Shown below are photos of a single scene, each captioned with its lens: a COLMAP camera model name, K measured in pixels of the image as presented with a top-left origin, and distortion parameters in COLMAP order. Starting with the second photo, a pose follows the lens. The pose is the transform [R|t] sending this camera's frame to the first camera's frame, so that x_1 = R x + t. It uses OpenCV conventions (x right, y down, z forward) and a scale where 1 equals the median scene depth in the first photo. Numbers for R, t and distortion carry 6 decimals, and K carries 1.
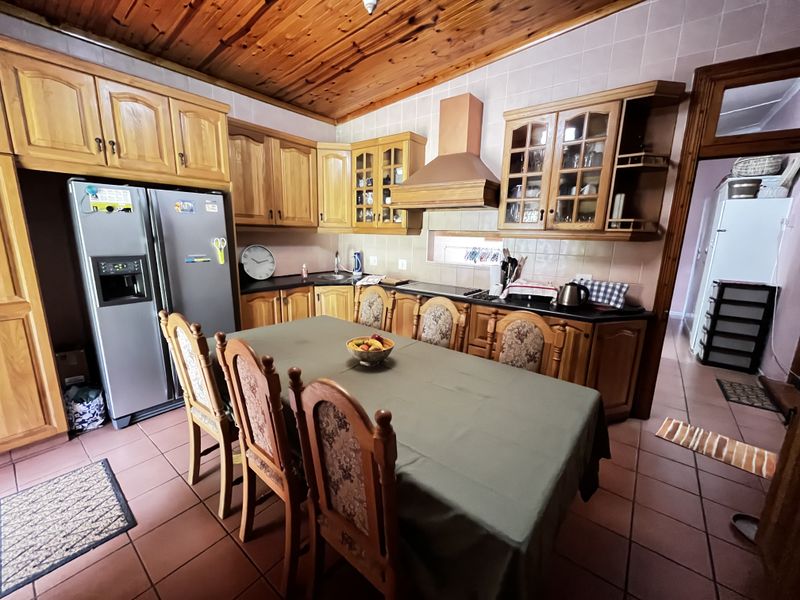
lens RADIAL K [[323.8, 0, 399.7], [0, 323.8, 299.4], [0, 0, 1]] dist [-0.006898, -0.000117]
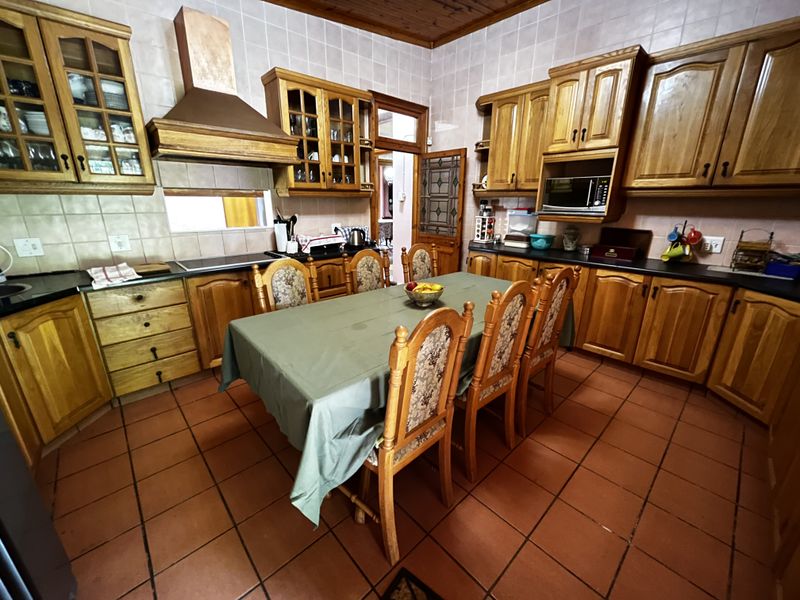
lens RADIAL K [[323.8, 0, 401.3], [0, 323.8, 299.7], [0, 0, 1]] dist [-0.006898, -0.000117]
pose [[0.155092, -0.315024, 0.936326, -0.614706], [0.197012, 0.938619, 0.283162, -0.088506], [-0.968056, 0.140551, 0.207636, 0.415357]]
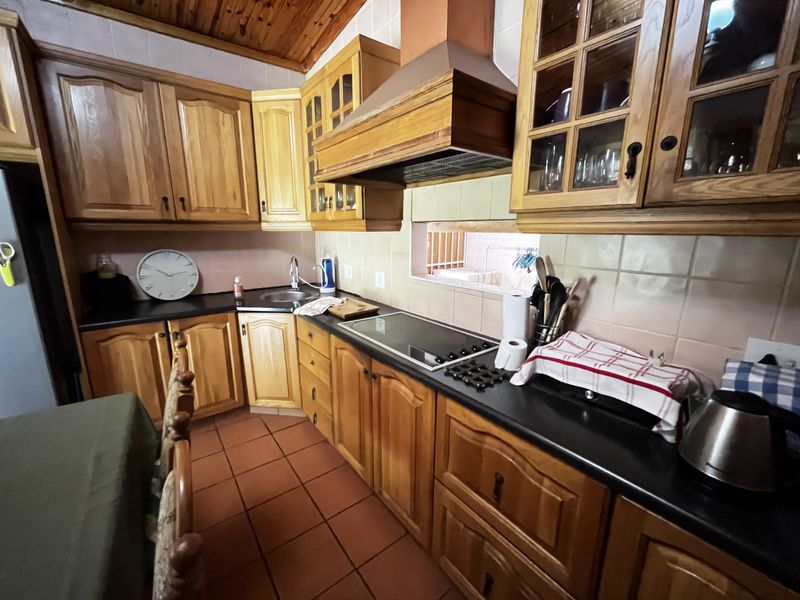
lens RADIAL K [[323.8, 0, 399.8], [0, 323.8, 298.7], [0, 0, 1]] dist [-0.006898, -0.000117]
pose [[0.967299, 0.032498, -0.251549, 0.236521], [-0.031133, 0.999471, 0.009404, -0.093160], [0.251721, -0.001265, 0.967799, 0.495684]]
